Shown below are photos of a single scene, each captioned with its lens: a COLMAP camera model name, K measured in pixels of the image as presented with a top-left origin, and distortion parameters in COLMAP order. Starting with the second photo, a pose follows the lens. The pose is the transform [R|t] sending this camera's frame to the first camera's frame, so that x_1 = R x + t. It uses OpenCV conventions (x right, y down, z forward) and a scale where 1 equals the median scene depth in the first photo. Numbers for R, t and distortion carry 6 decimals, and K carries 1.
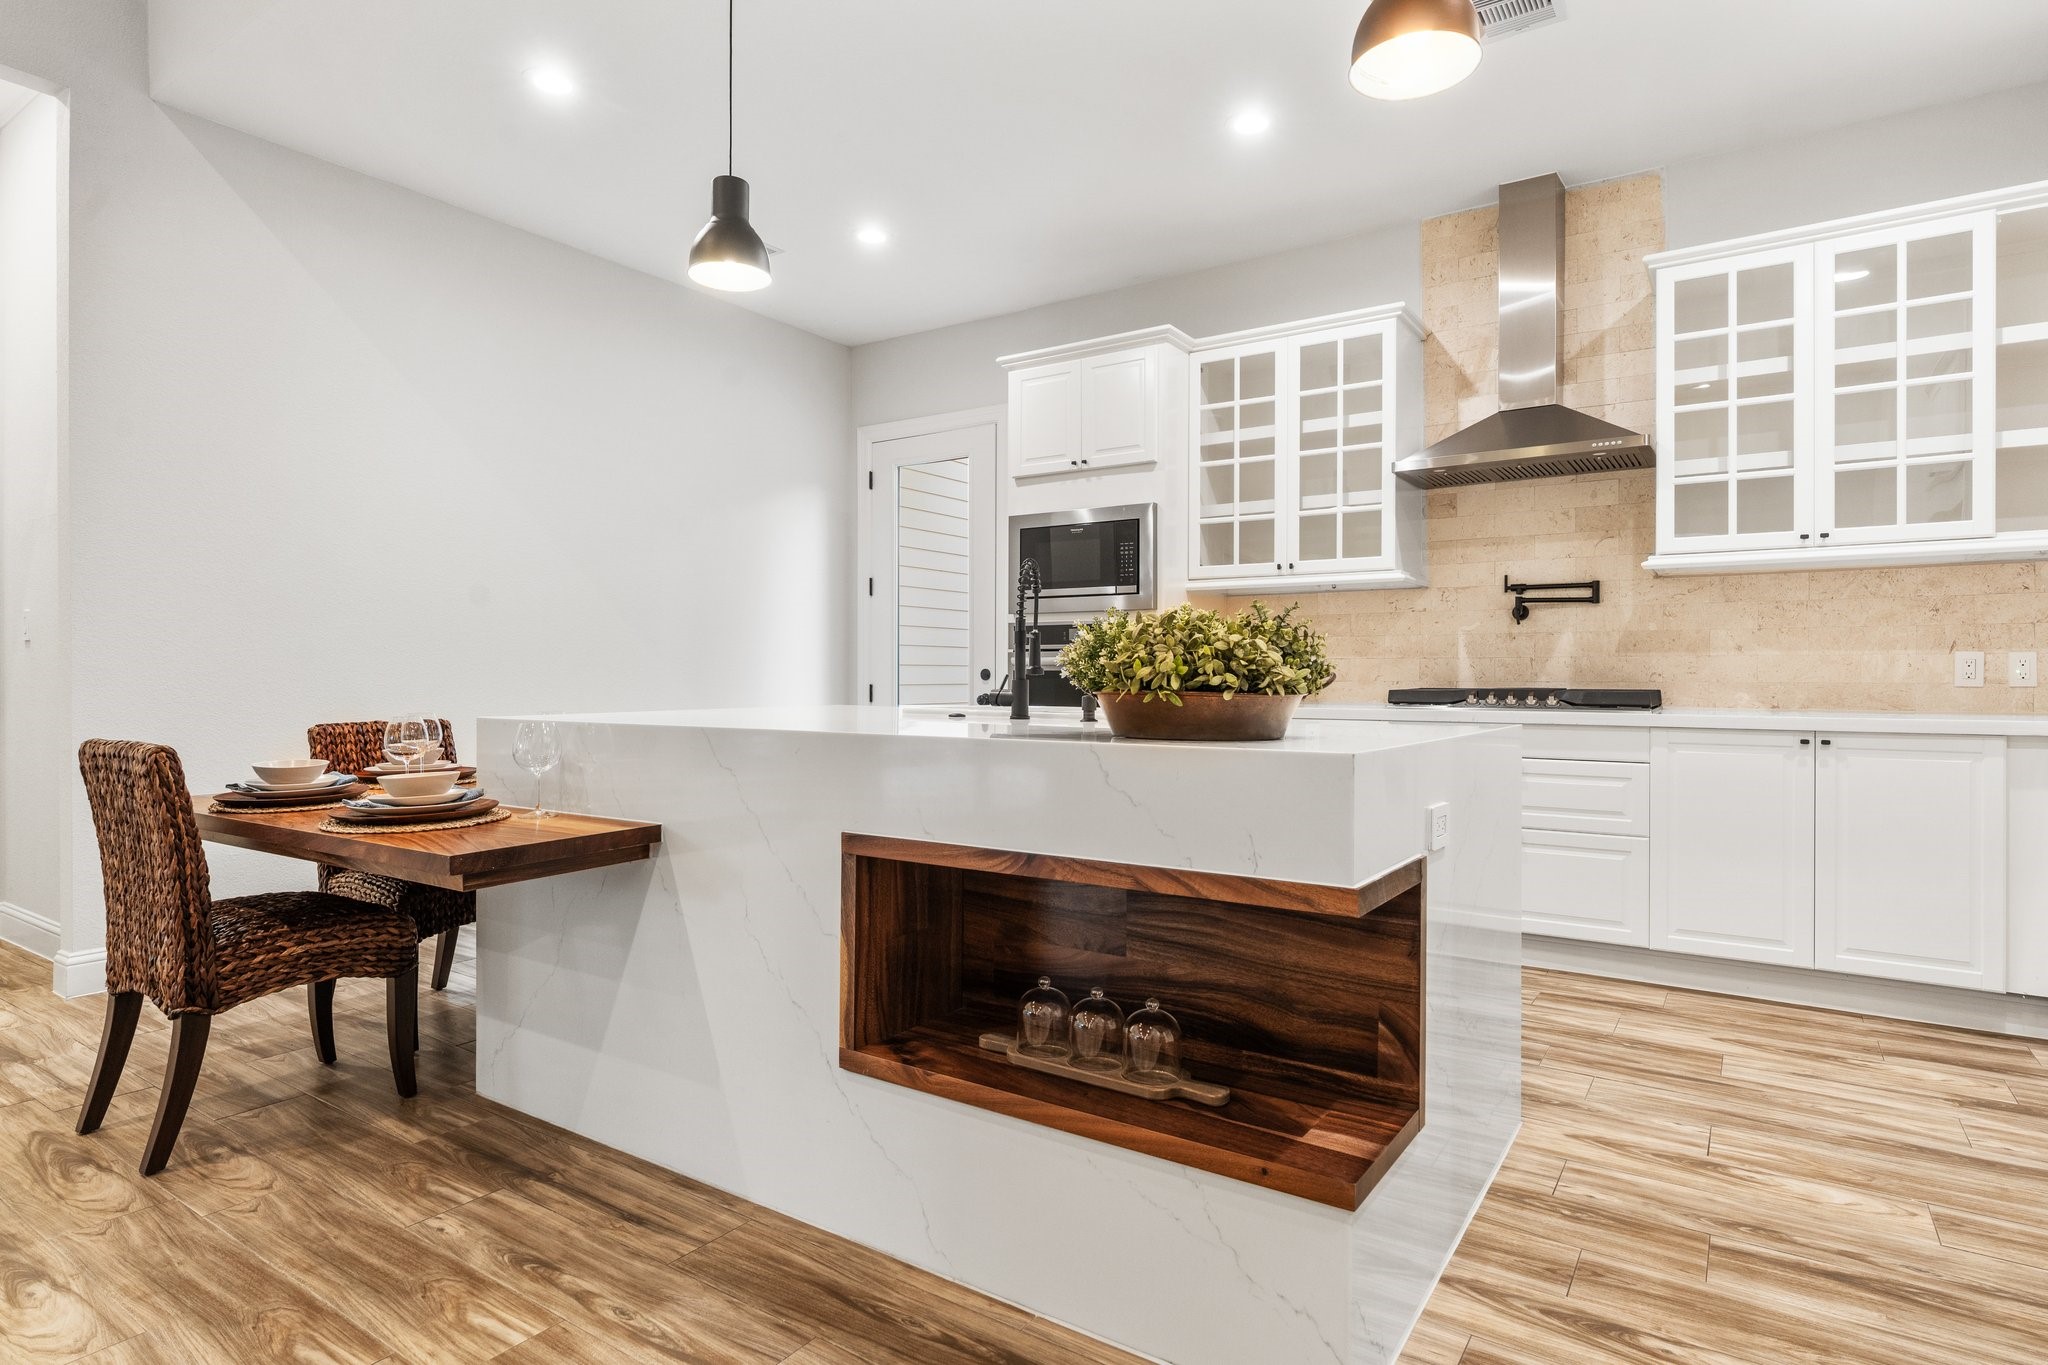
lens RADIAL K [[1070.2, 0, 1033.7], [0, 1070.2, 680.8], [0, 0, 1]] dist [-0.000820, -0.001437]
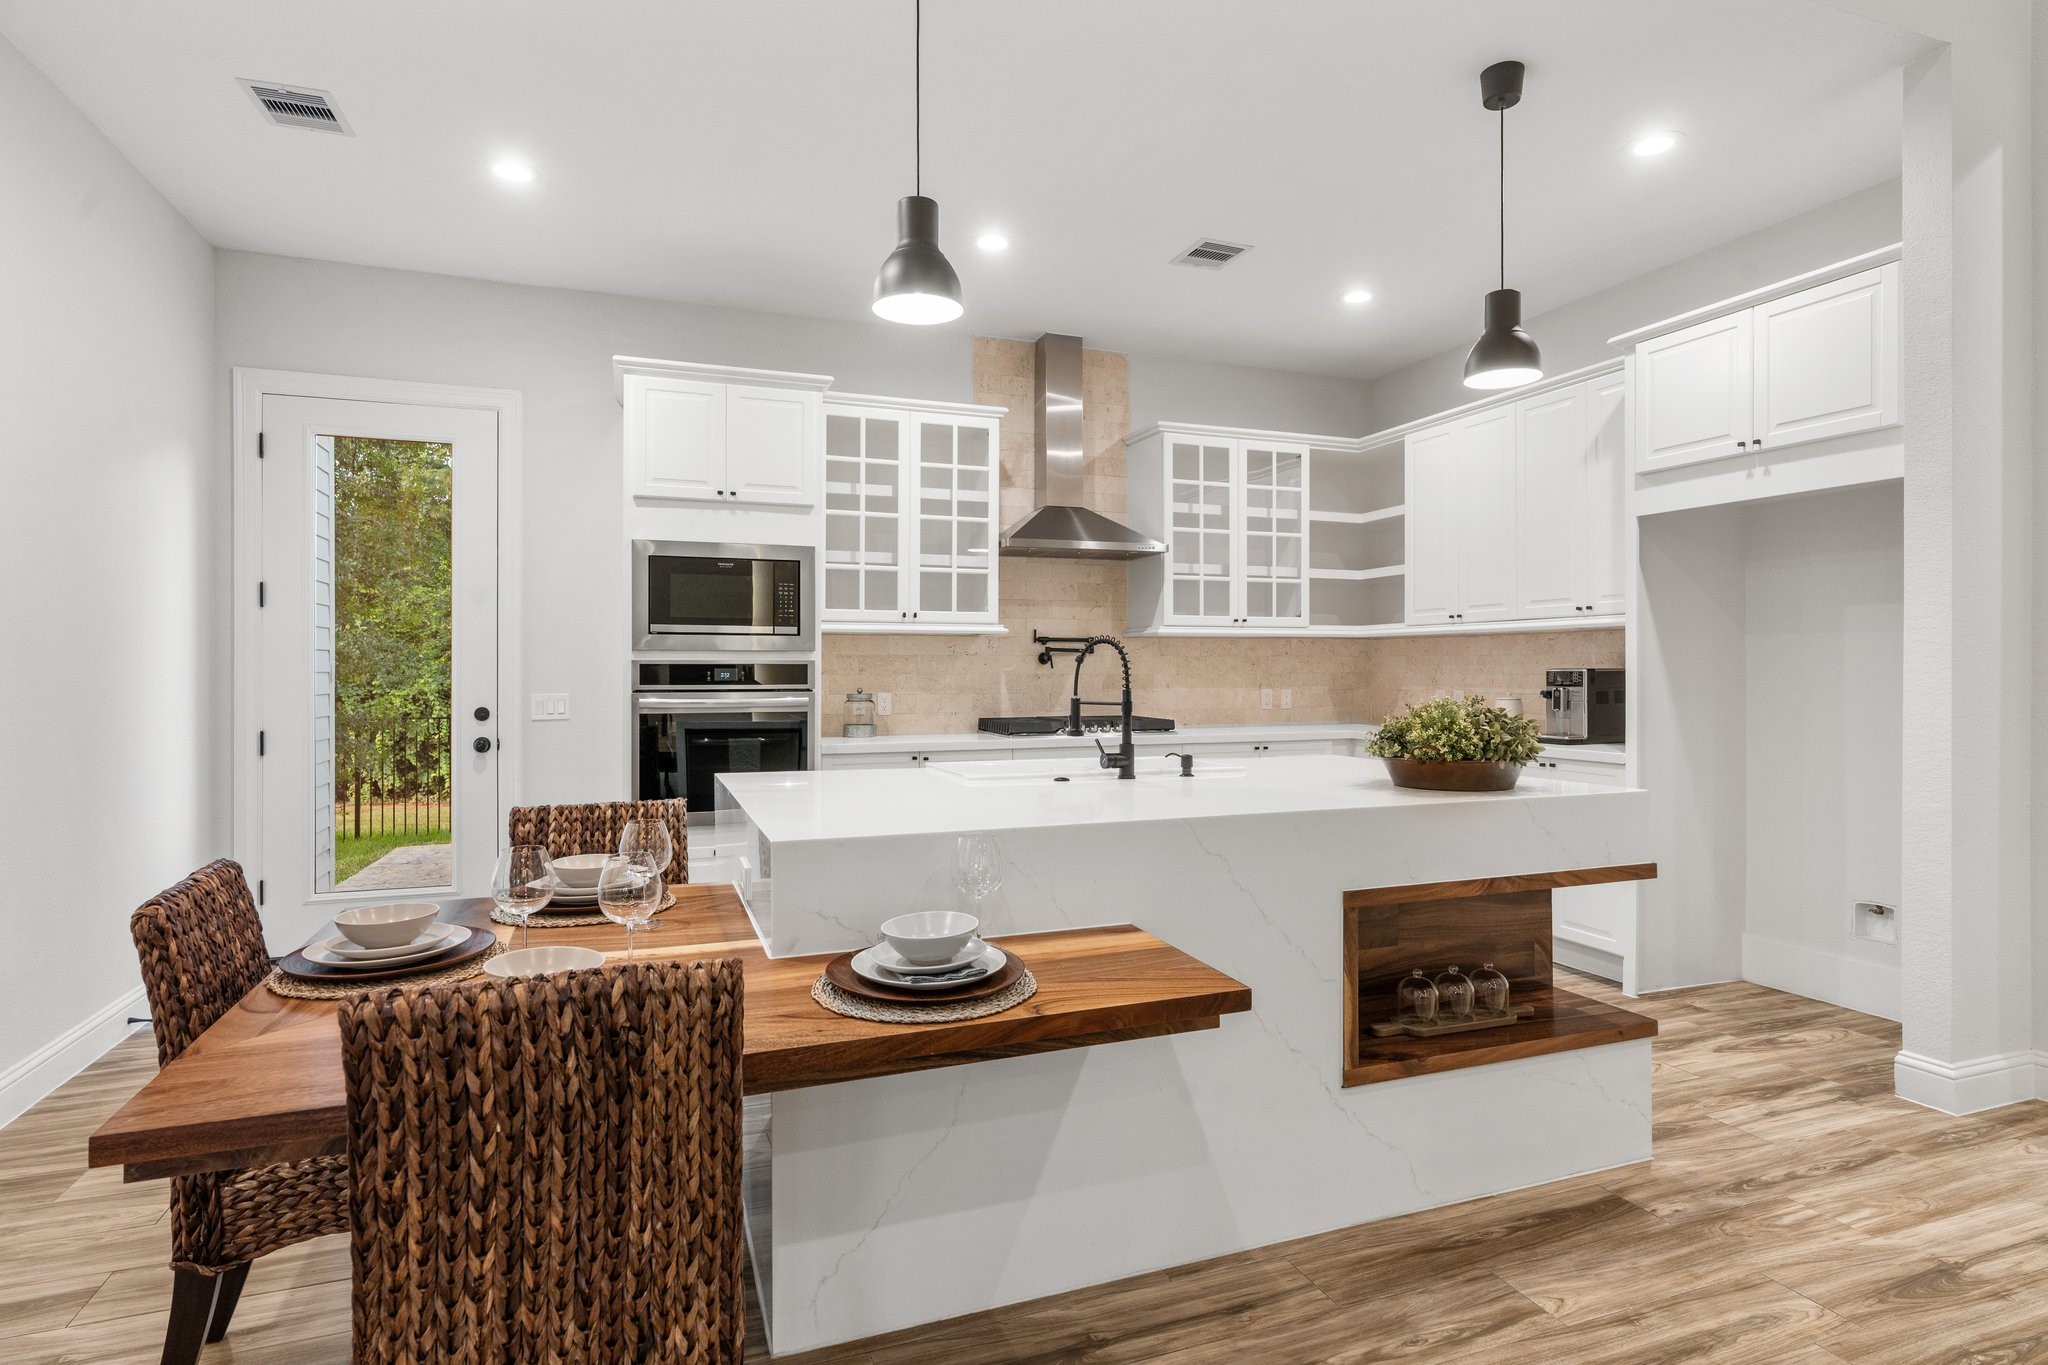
lens RADIAL K [[1036.7, 0, 1024.1], [0, 1036.7, 674.4], [0, 0, 1]] dist [-0.007540, 0.000313]
pose [[0.596381, -0.005736, 0.802681, -0.612388], [0.007457, 0.999971, 0.001605, -0.049069], [-0.802667, 0.005028, 0.596406, 0.275184]]
